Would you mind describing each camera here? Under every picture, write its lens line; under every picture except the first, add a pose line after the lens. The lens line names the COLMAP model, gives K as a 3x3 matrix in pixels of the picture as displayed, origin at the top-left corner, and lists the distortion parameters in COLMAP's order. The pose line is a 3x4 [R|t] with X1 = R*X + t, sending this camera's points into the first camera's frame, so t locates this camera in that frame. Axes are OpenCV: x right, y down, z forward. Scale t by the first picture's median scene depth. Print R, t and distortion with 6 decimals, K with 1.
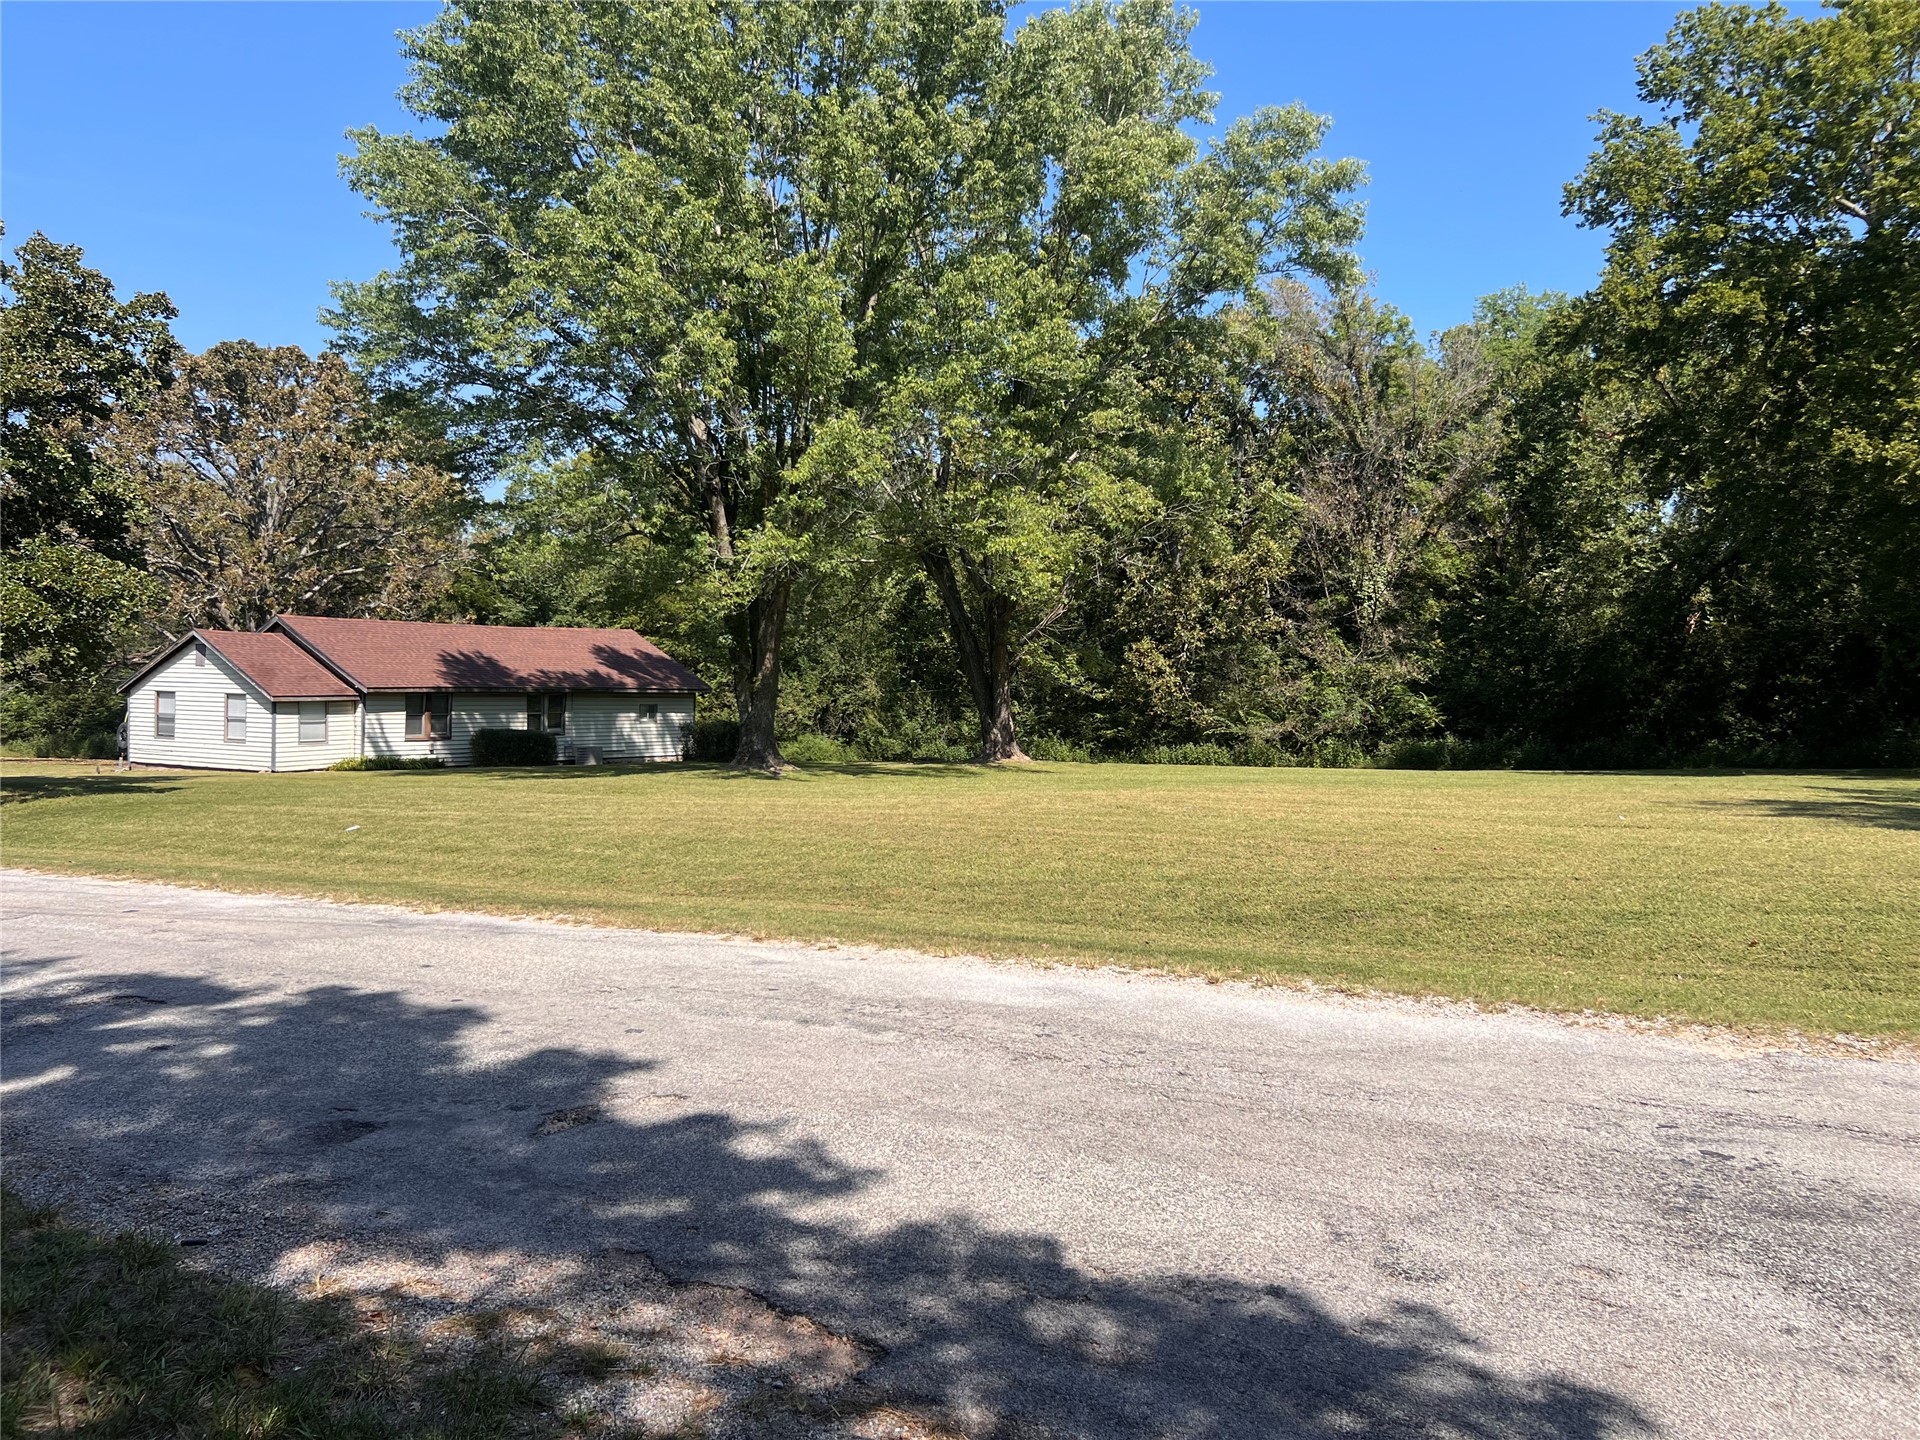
lens RADIAL K [[1452.4, 0, 942.0], [0, 1452.4, 699.2], [0, 0, 1]] dist [0.102534, -0.135928]
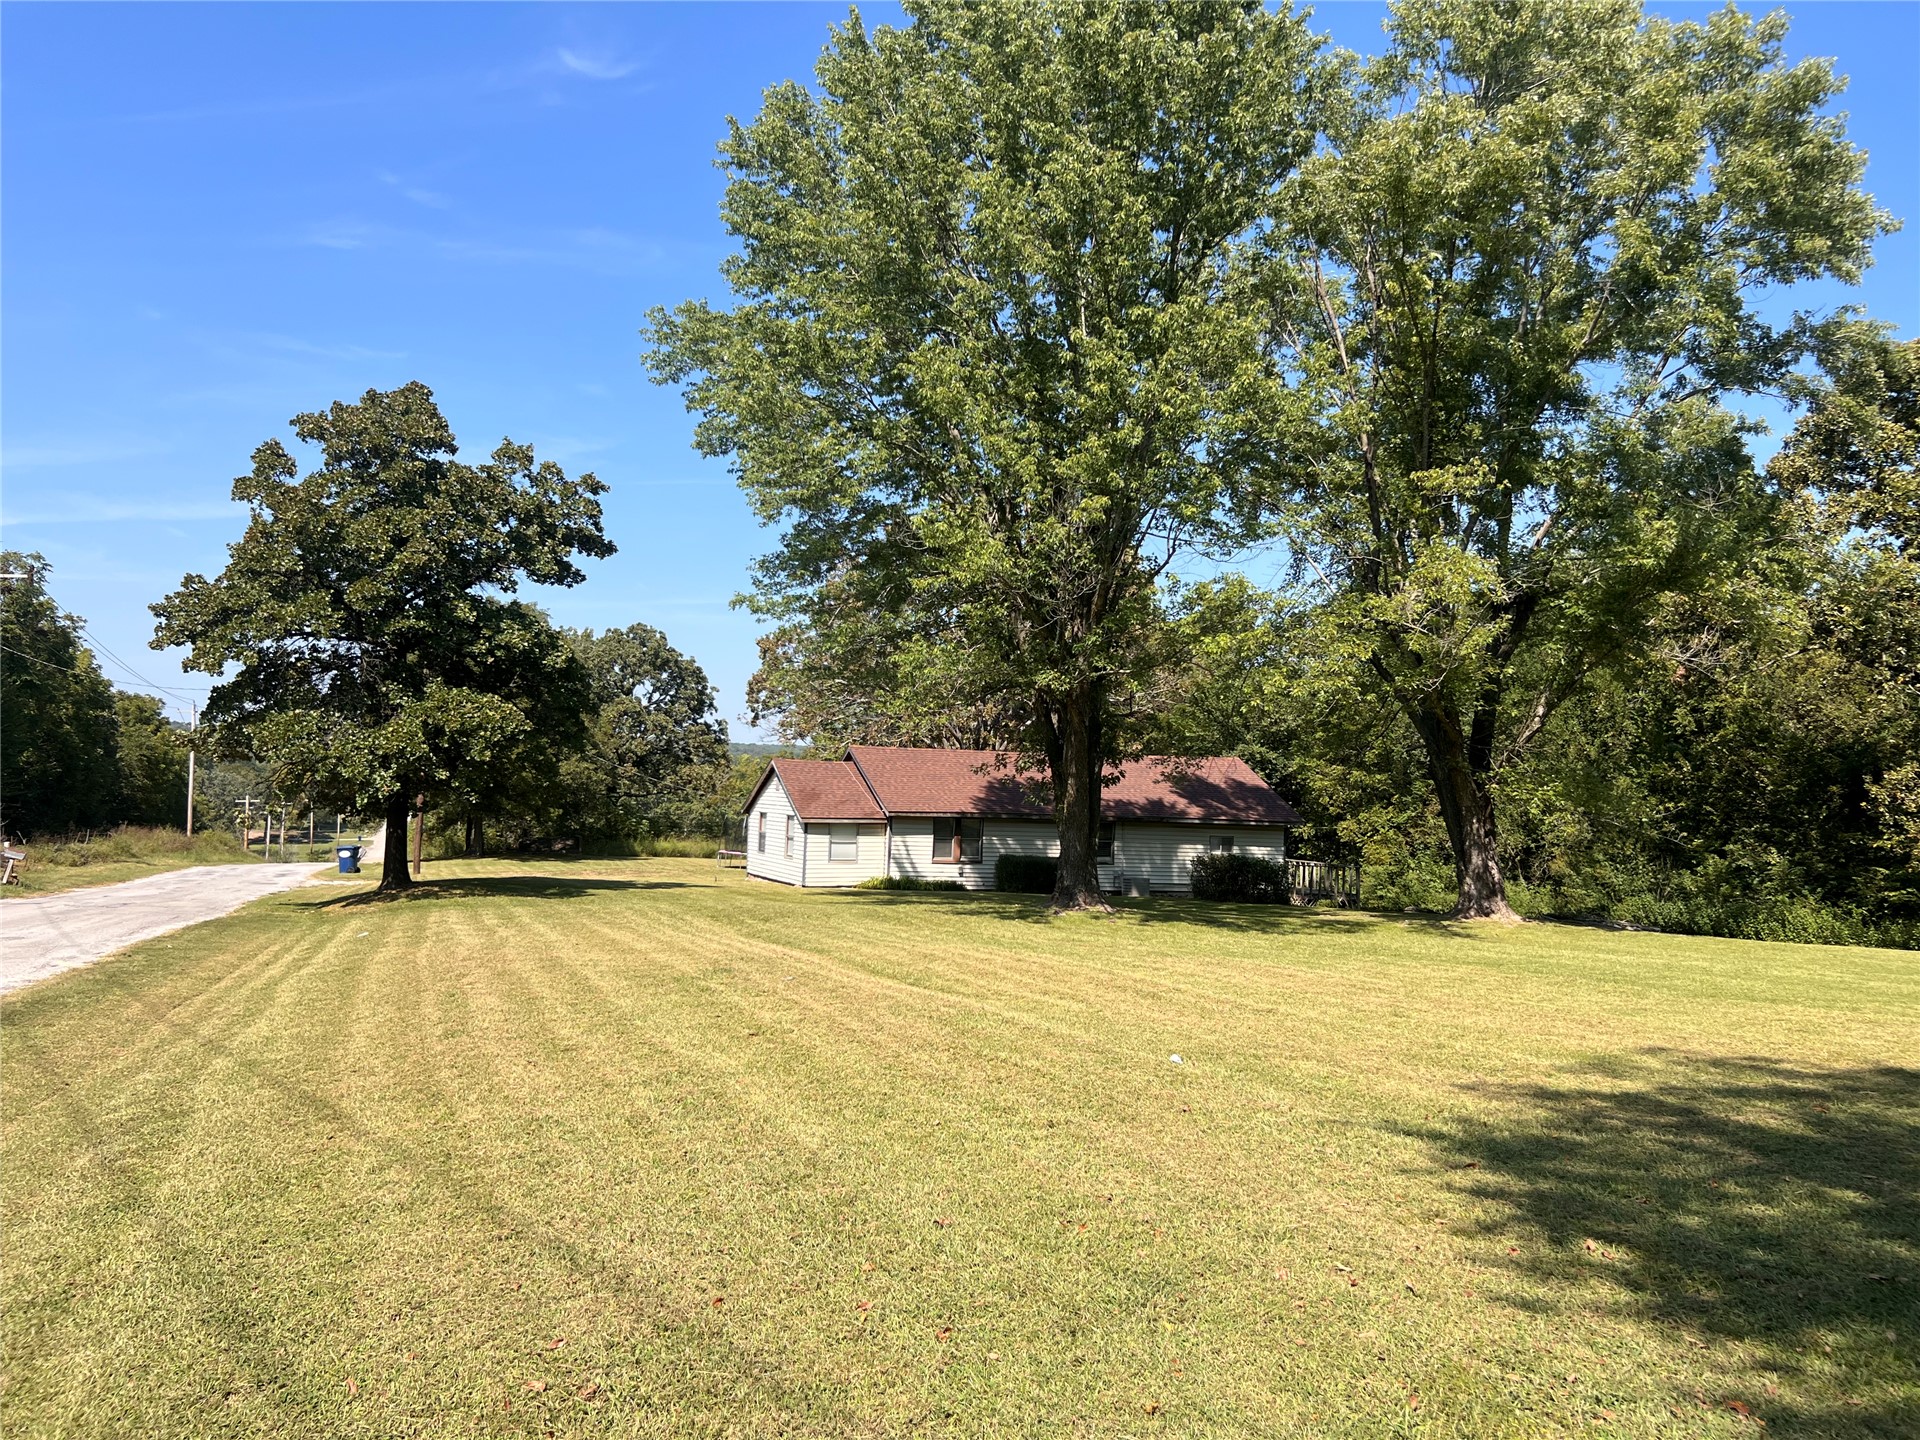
lens RADIAL K [[1452.4, 0, 942.0], [0, 1452.4, 699.2], [0, 0, 1]] dist [0.102534, -0.135928]
pose [[0.790806, -0.031333, -0.611265, 0.312260], [-0.025037, 0.996197, -0.083455, -0.002125], [0.611555, 0.081301, 0.787014, 0.198569]]
